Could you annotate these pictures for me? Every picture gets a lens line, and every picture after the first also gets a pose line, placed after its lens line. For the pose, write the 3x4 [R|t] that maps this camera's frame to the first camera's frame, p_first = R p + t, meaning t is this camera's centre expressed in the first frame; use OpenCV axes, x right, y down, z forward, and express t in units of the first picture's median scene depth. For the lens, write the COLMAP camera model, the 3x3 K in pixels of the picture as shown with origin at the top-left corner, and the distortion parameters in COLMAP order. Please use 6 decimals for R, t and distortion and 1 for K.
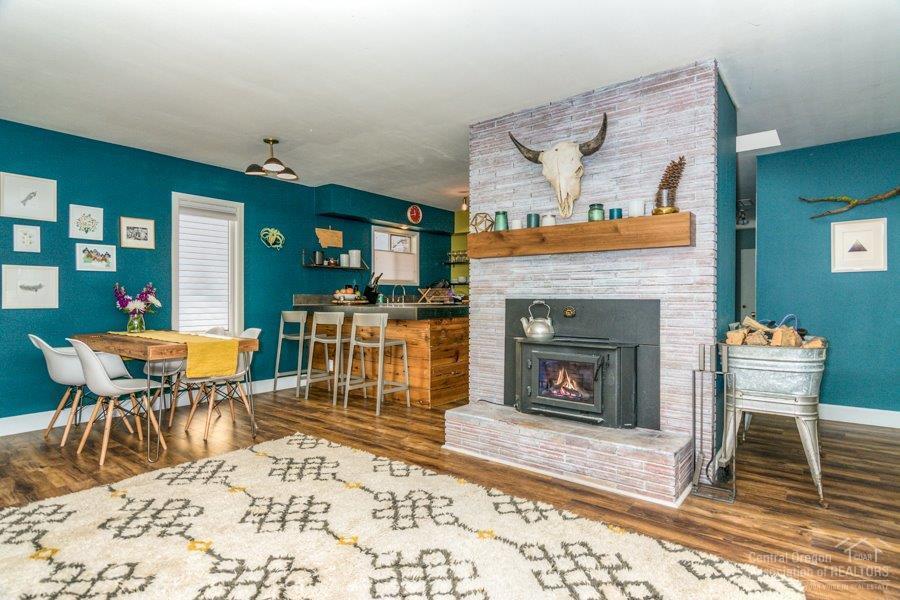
lens RADIAL K [[475.3, 0, 452.1], [0, 475.3, 296.5], [0, 0, 1]] dist [-0.001755, 0.000302]
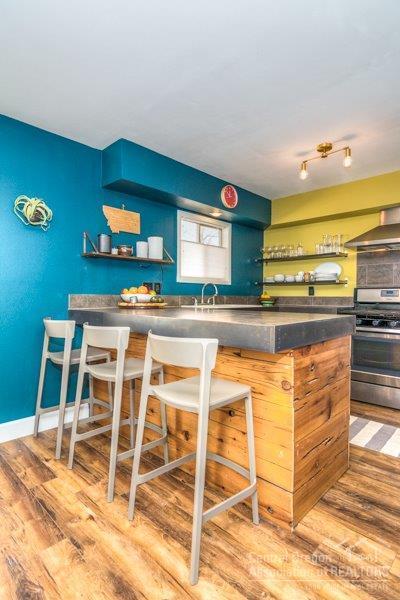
lens RADIAL K [[316.9, 0, 201.2], [0, 316.9, 297.8], [0, 0, 1]] dist [-0.001755, 0.000302]
pose [[0.995758, 0.007347, -0.091721, -0.105071], [-0.006706, 0.999951, 0.007294, -0.004105], [0.091770, -0.006648, 0.995758, 0.627111]]
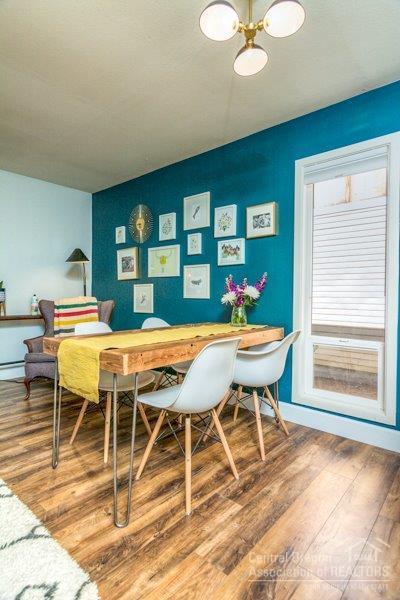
lens RADIAL K [[316.9, 0, 200.5], [0, 316.9, 298.0], [0, 0, 1]] dist [-0.001755, 0.000302]
pose [[-0.049436, 0.013155, -0.998691, -0.026348], [-0.004913, 0.999898, 0.013414, 0.010329], [0.998765, 0.005570, -0.049366, 0.816869]]
